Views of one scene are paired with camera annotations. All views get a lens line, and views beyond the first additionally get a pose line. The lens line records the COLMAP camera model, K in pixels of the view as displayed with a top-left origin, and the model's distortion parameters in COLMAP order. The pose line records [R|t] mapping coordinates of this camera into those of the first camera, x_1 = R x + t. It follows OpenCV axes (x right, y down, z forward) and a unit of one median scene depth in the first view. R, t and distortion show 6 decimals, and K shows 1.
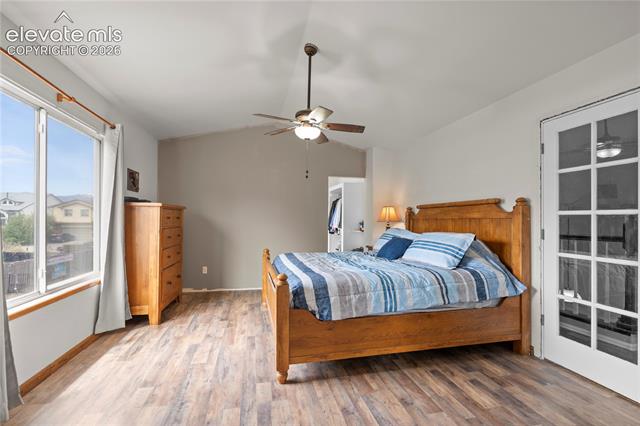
lens RADIAL K [[294.0, 0, 321.1], [0, 294.0, 217.4], [0, 0, 1]] dist [-0.003684, -0.000262]
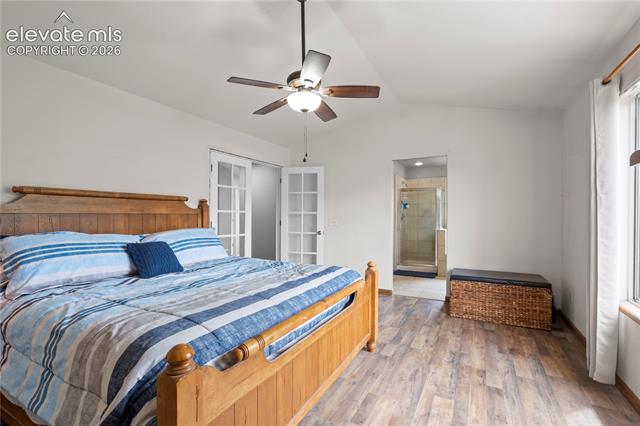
lens RADIAL K [[294.0, 0, 321.1], [0, 294.0, 217.4], [0, 0, 1]] dist [-0.003684, -0.000262]
pose [[-0.746912, -0.008918, 0.664863, -0.688431], [-0.011395, 0.999935, 0.000612, 0.010762], [-0.664825, -0.007119, -0.746965, 1.806719]]
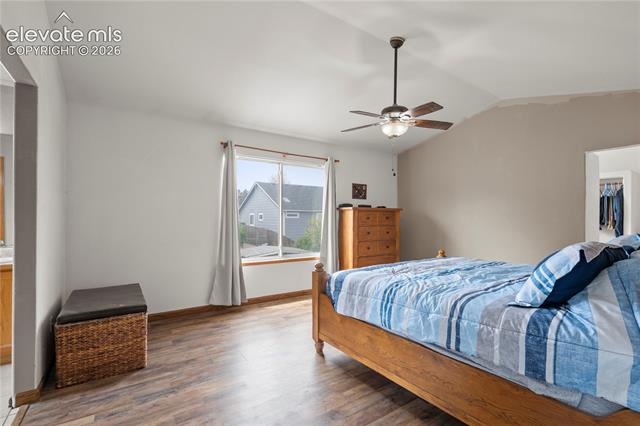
lens RADIAL K [[294.0, 0, 321.1], [0, 294.0, 217.4], [0, 0, 1]] dist [-0.003684, -0.000262]
pose [[0.370702, -0.009130, -0.928707, 0.894513], [0.005996, 0.999954, -0.007437, 0.010872], [0.928733, -0.002812, 0.370739, 0.487040]]
